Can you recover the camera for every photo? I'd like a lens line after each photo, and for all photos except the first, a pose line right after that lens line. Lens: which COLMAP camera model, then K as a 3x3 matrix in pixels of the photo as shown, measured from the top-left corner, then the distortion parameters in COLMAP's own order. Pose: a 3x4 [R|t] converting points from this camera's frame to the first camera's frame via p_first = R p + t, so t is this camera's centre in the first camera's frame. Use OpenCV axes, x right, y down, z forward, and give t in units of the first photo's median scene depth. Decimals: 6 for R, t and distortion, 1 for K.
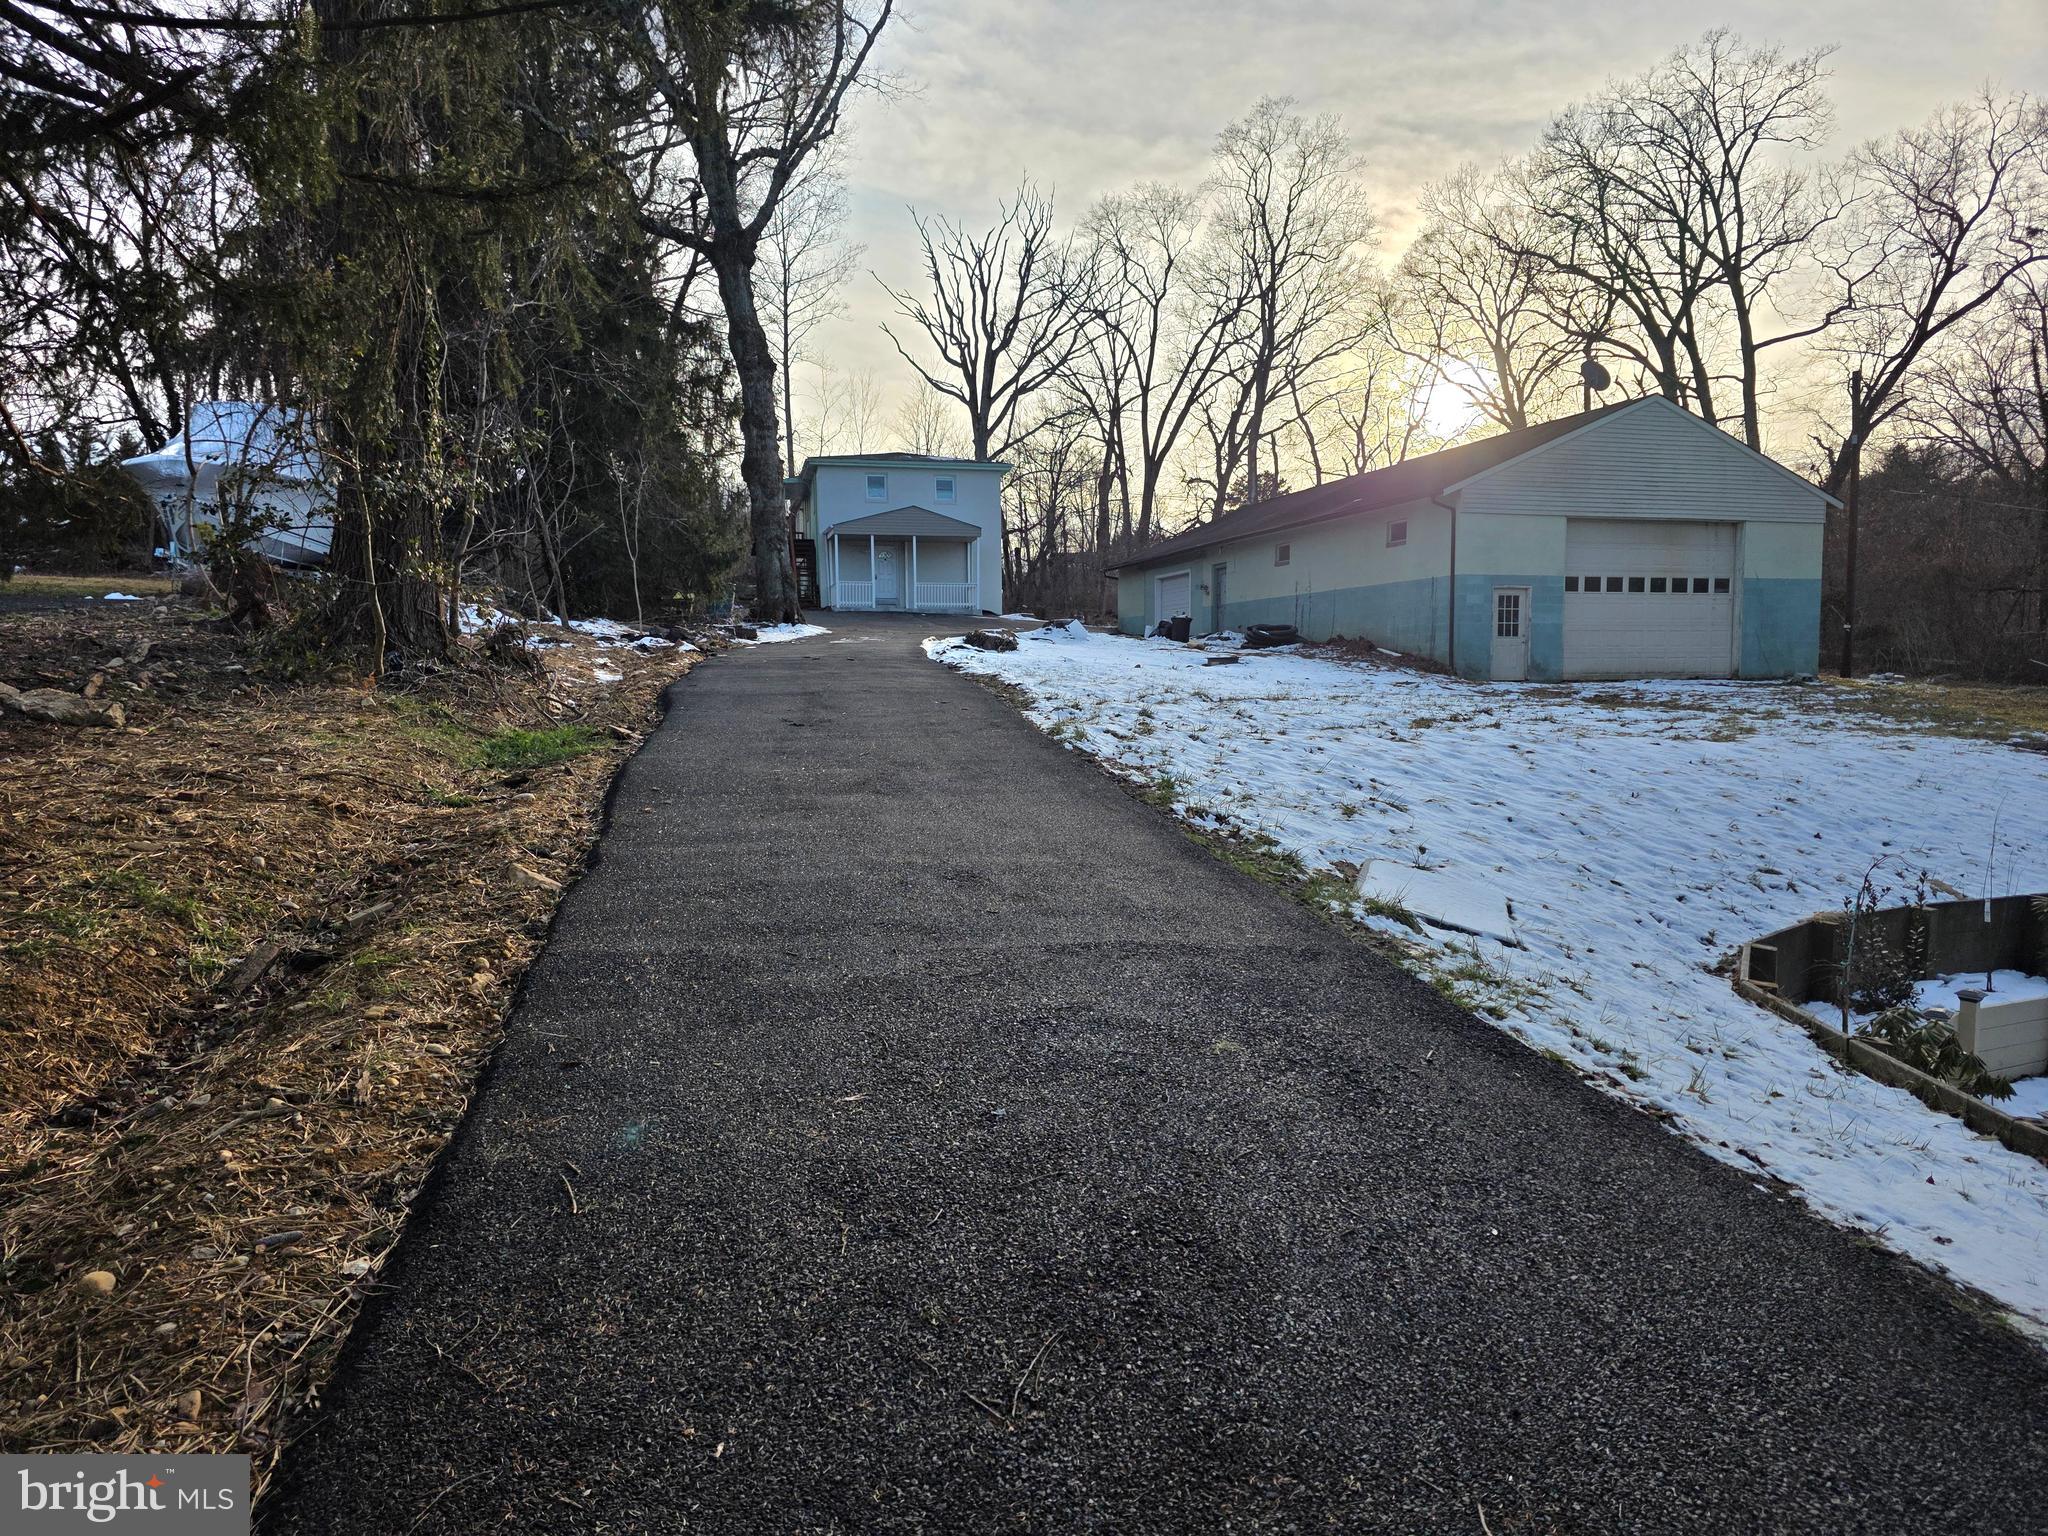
lens RADIAL K [[1381.8, 0, 1050.1], [0, 1381.8, 770.2], [0, 0, 1]] dist [0.079500, -0.085535]
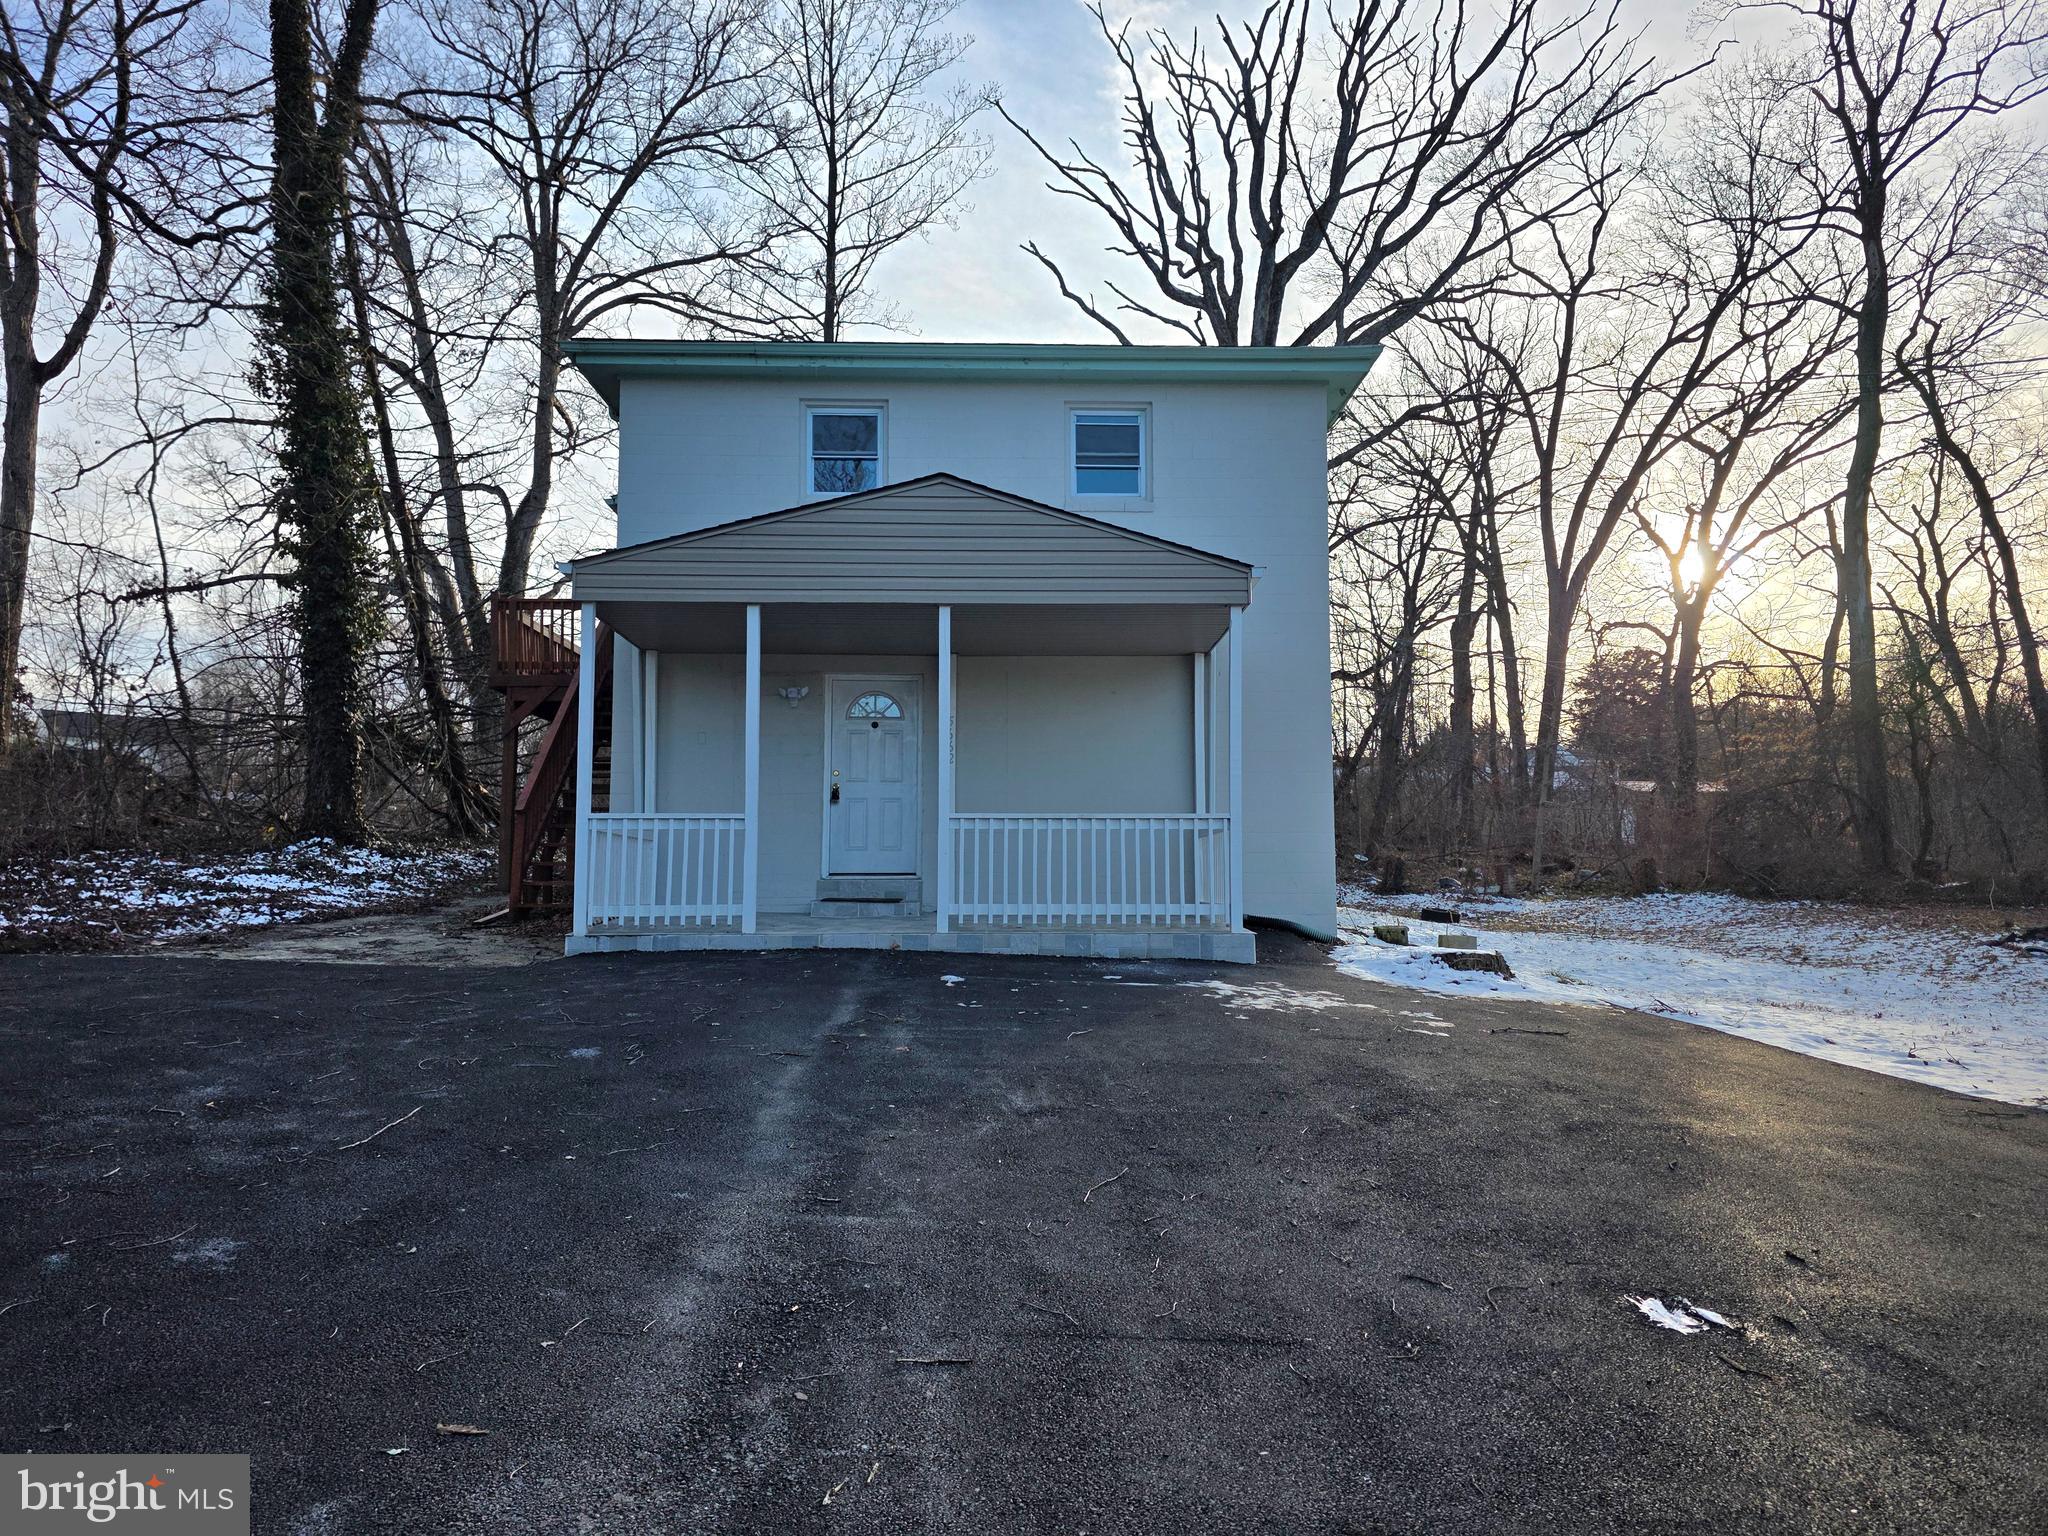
lens RADIAL K [[1385.2, 0, 1040.5], [0, 1385.2, 769.5], [0, 0, 1]] dist [0.069082, -0.066978]
pose [[0.980349, -0.019580, -0.196299, -0.071022], [-0.010984, 0.988101, -0.153413, -0.191142], [0.196967, 0.152554, 0.968468, 1.354134]]
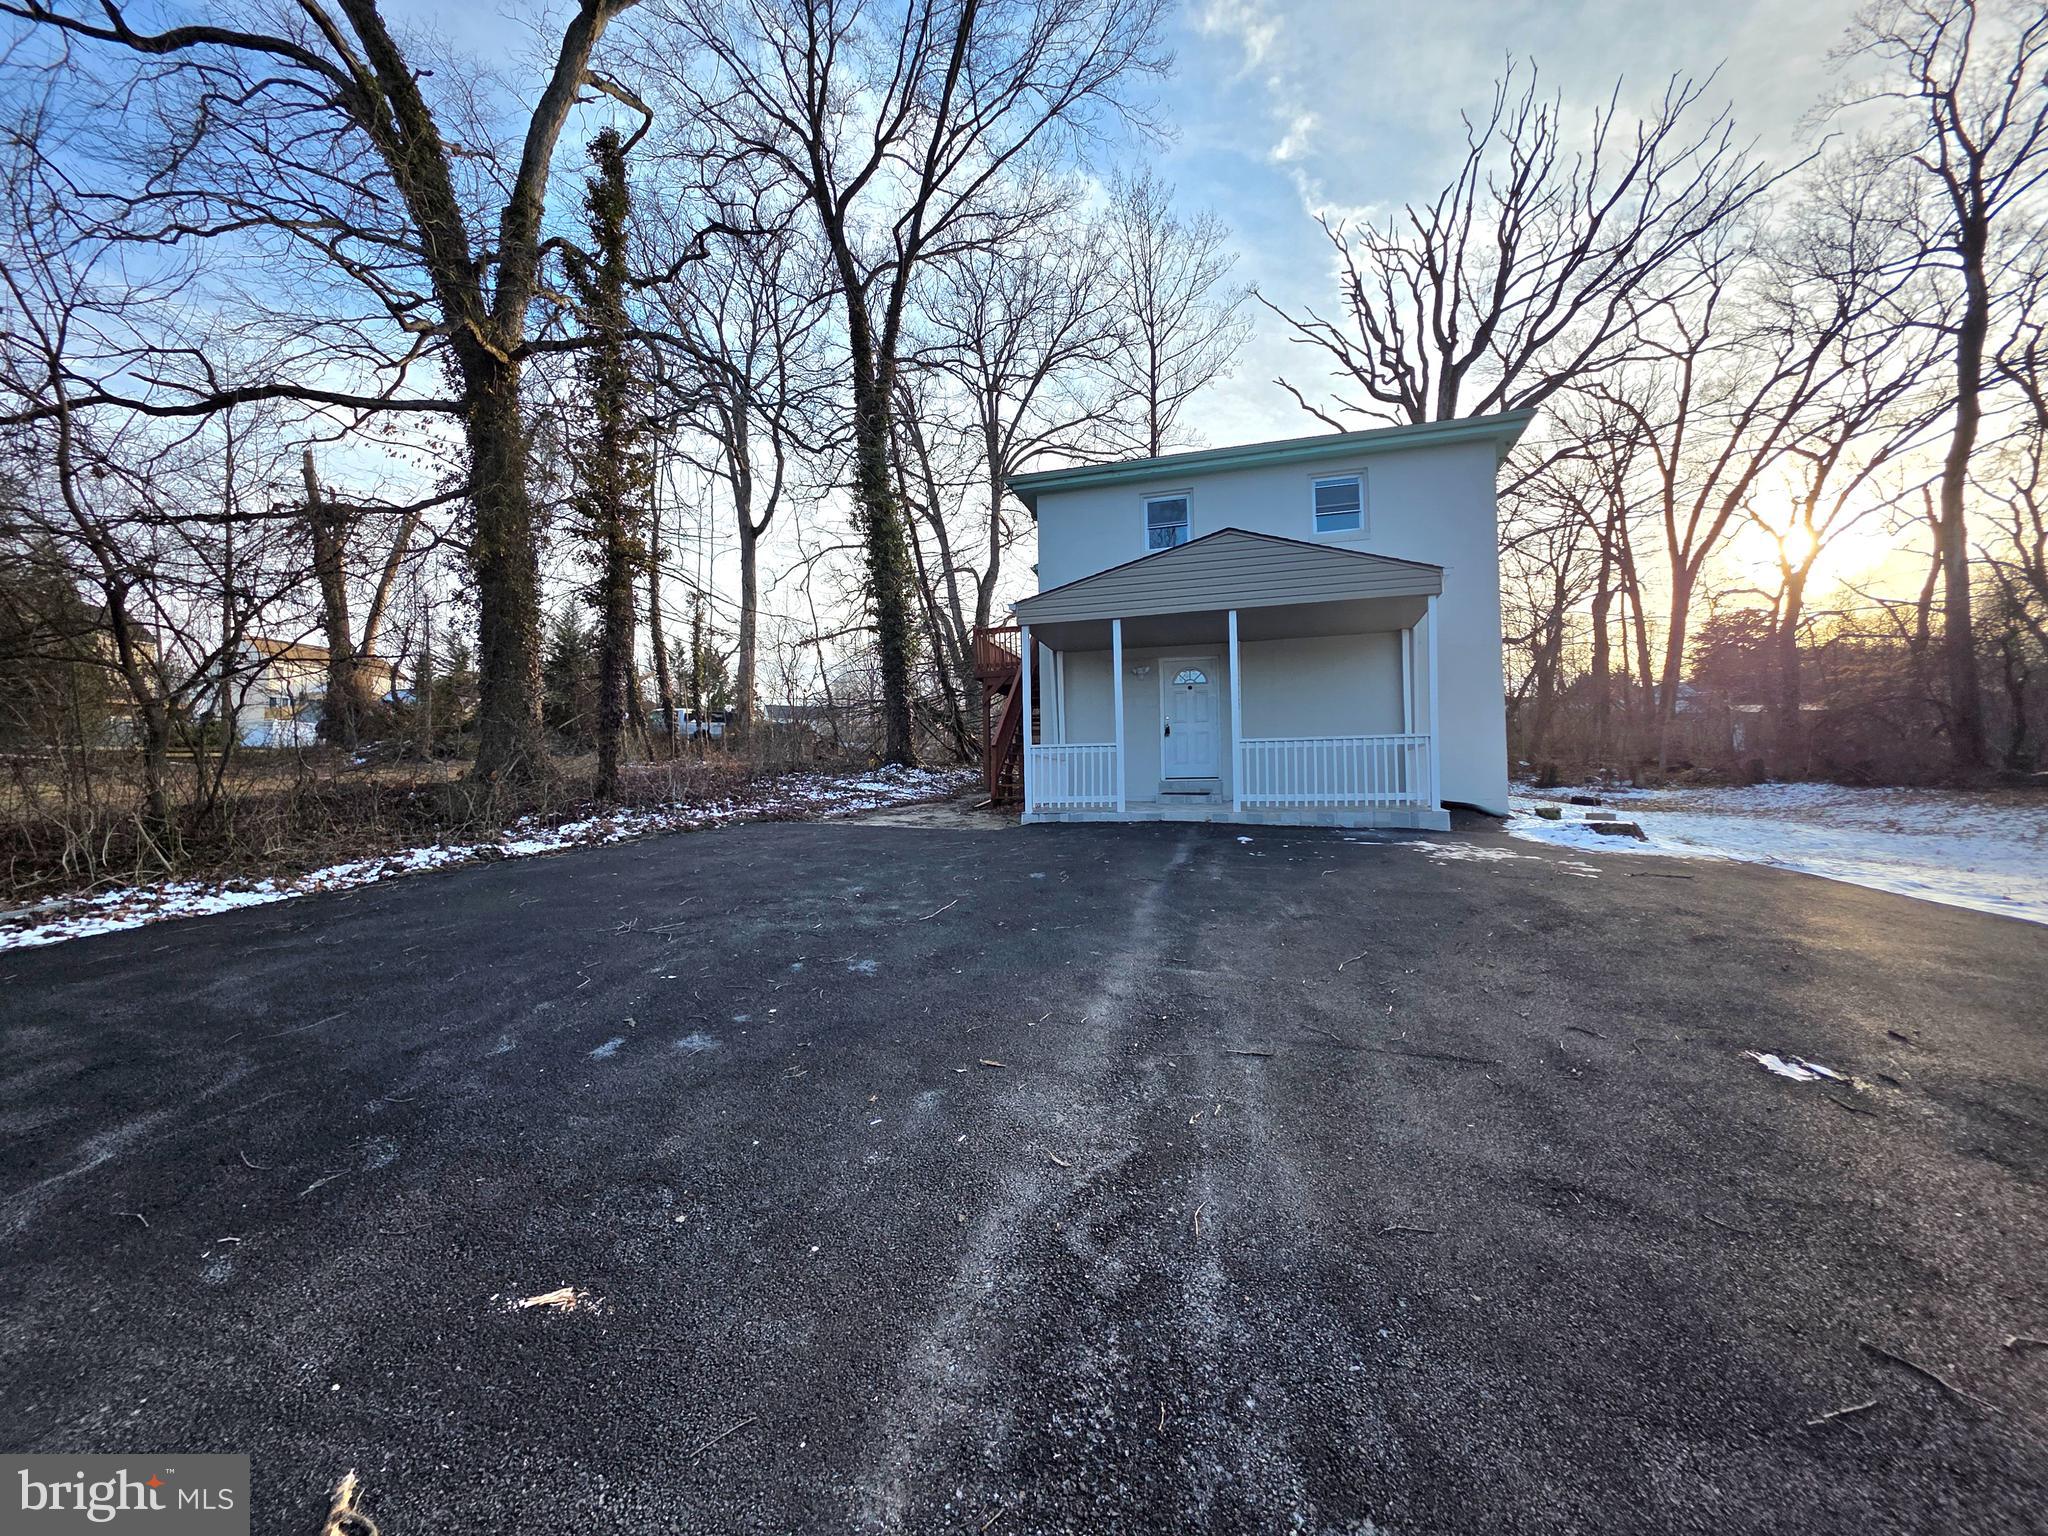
lens RADIAL K [[827.6, 0, 1026.1], [0, 827.6, 773.2], [0, 0, 1]] dist [0.001454, 0.000831]
pose [[0.871891, -0.029000, -0.488840, -0.073140], [-0.016304, 0.995972, -0.088165, -0.188484], [0.489428, 0.084841, 0.867907, 1.353794]]
